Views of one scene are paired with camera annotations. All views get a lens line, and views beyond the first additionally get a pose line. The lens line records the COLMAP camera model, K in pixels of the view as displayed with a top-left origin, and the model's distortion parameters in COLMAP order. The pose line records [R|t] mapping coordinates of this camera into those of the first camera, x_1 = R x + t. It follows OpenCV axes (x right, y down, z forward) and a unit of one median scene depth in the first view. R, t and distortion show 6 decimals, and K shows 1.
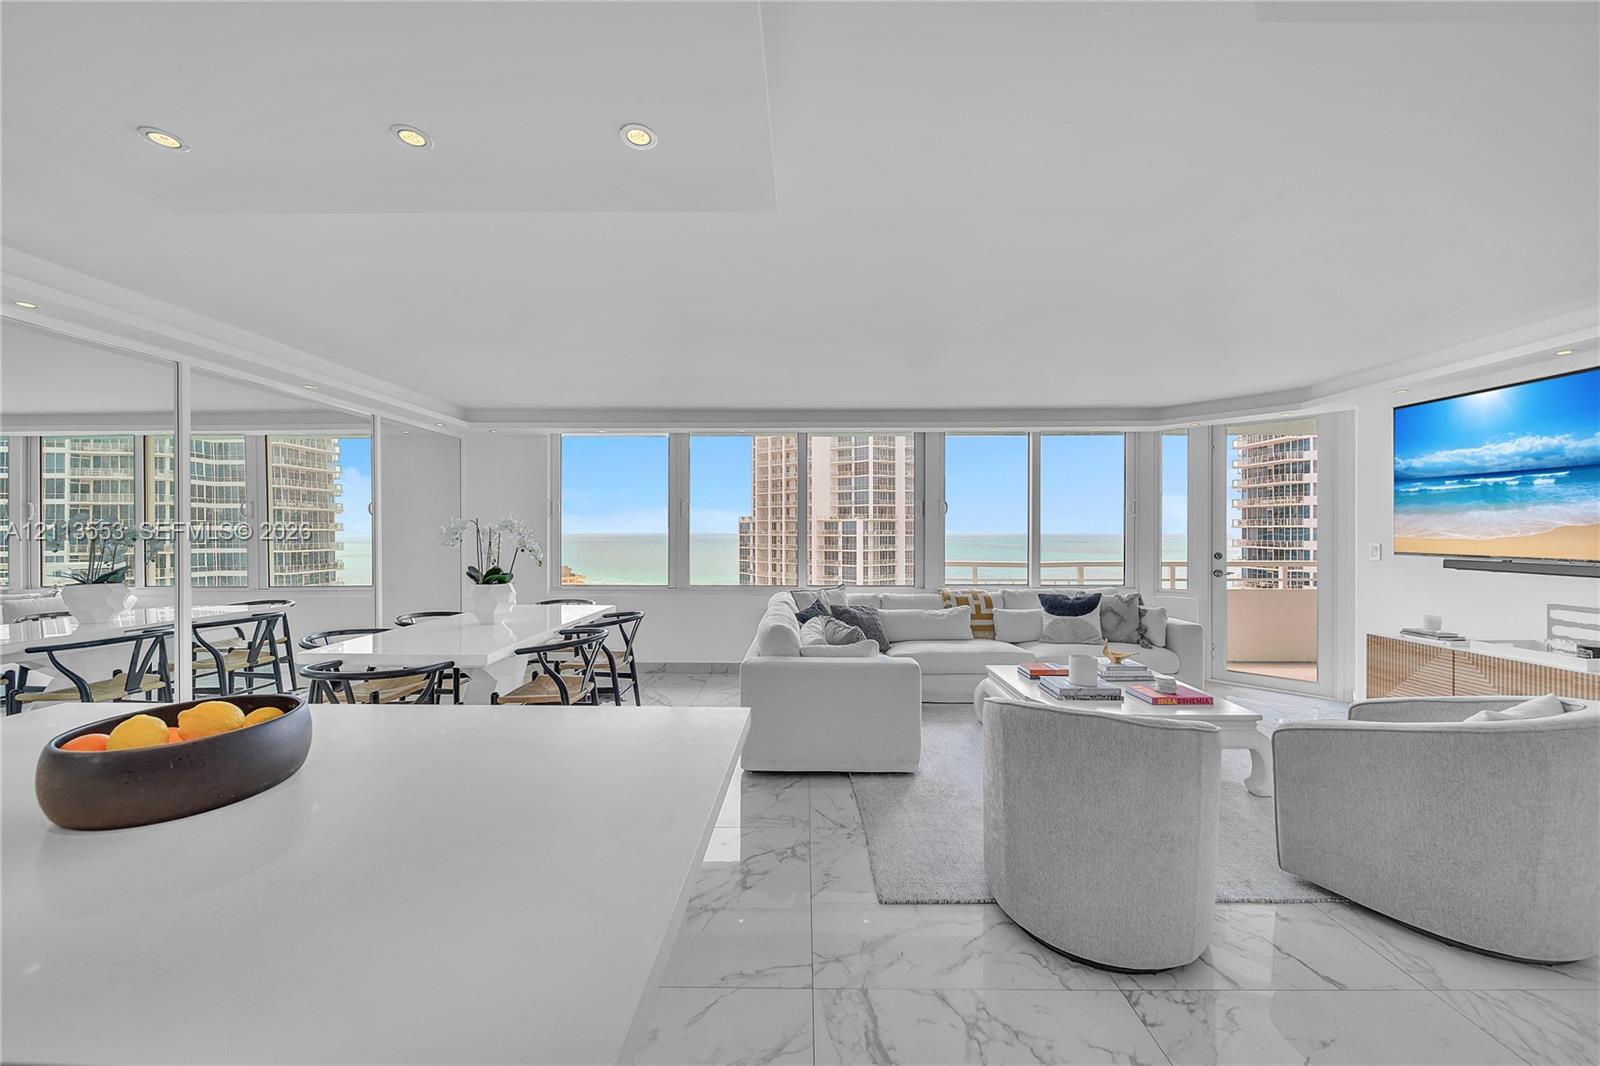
lens RADIAL K [[577.3, 0, 800.0], [0, 577.3, 533.0], [0, 0, 1]] dist [-0.001658, -0.000145]
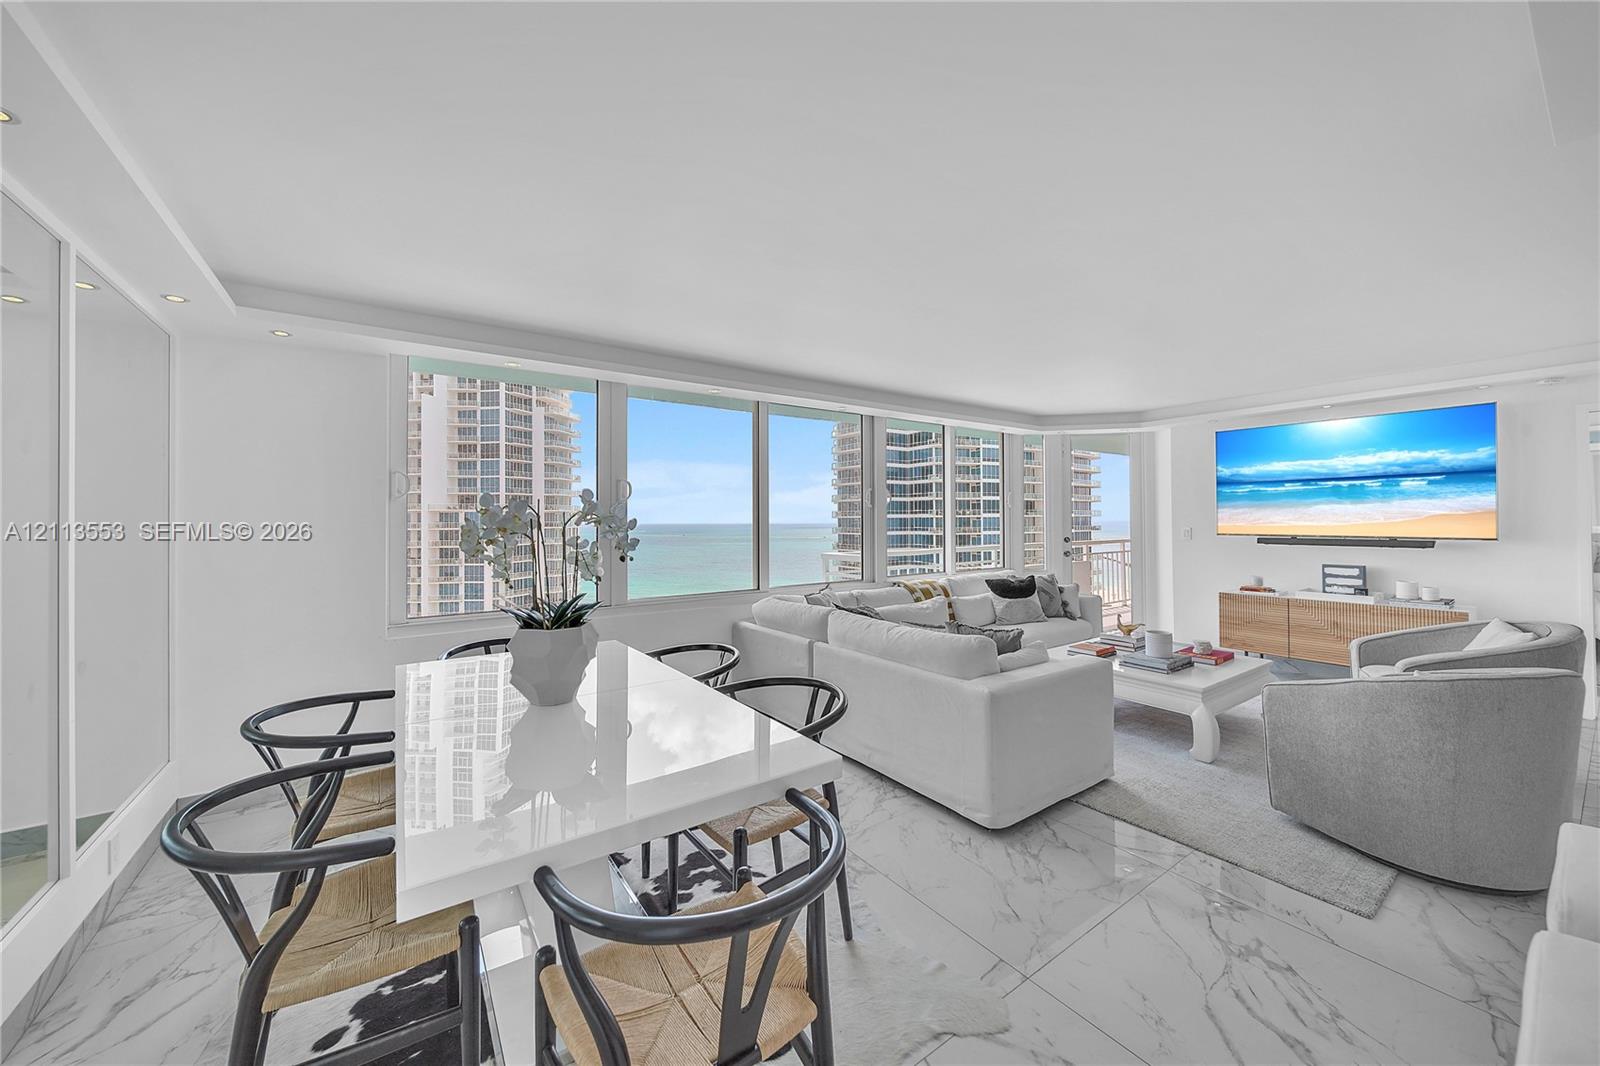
lens RADIAL K [[585.2, 0, 821.5], [0, 585.2, 518.3], [0, 0, 1]] dist [0.000809, 0.000040]
pose [[0.808572, -0.003753, 0.588386, -0.503523], [0.009907, 0.999925, -0.007236, -0.003280], [-0.588314, 0.011680, 0.808548, 0.334956]]
